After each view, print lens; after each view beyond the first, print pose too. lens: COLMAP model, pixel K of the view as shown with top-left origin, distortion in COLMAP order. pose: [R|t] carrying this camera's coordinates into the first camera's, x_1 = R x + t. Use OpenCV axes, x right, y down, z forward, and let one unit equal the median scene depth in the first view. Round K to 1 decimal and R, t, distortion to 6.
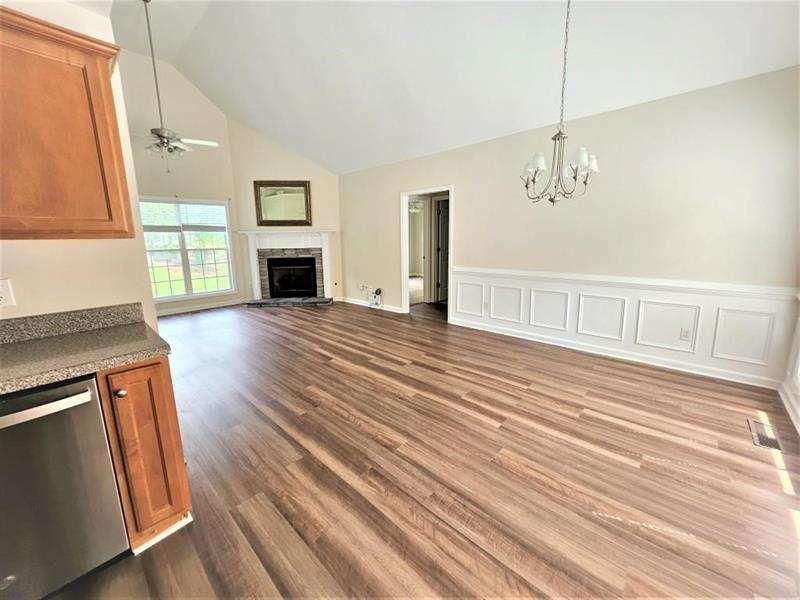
lens RADIAL K [[313.8, 0, 394.7], [0, 313.8, 292.6], [0, 0, 1]] dist [-0.013571, 0.005749]
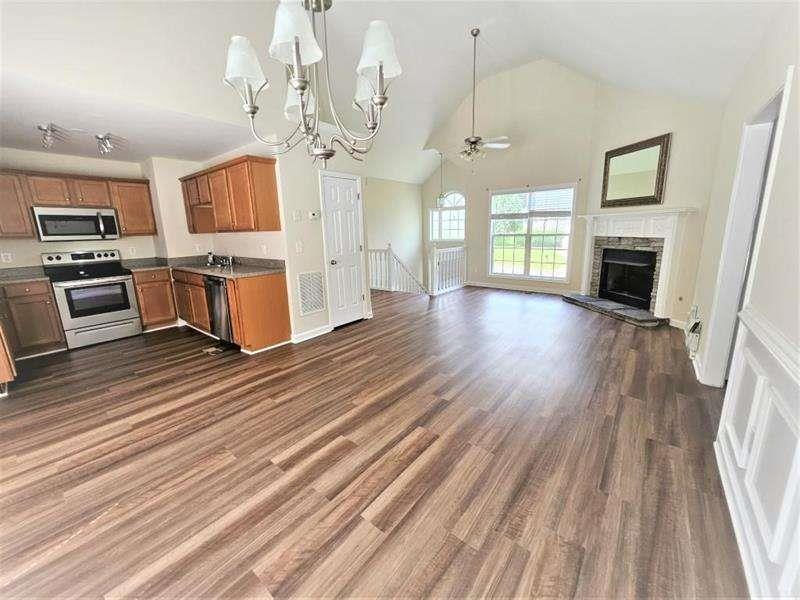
lens RADIAL K [[315.2, 0, 400.0], [0, 315.2, 300.0], [0, 0, 1]] dist [-0.001010, -0.000392]
pose [[0.076032, 0.232807, -0.969546, 0.792024], [-0.150114, 0.963951, 0.219692, -0.170863], [0.985741, 0.128839, 0.108239, 0.868425]]
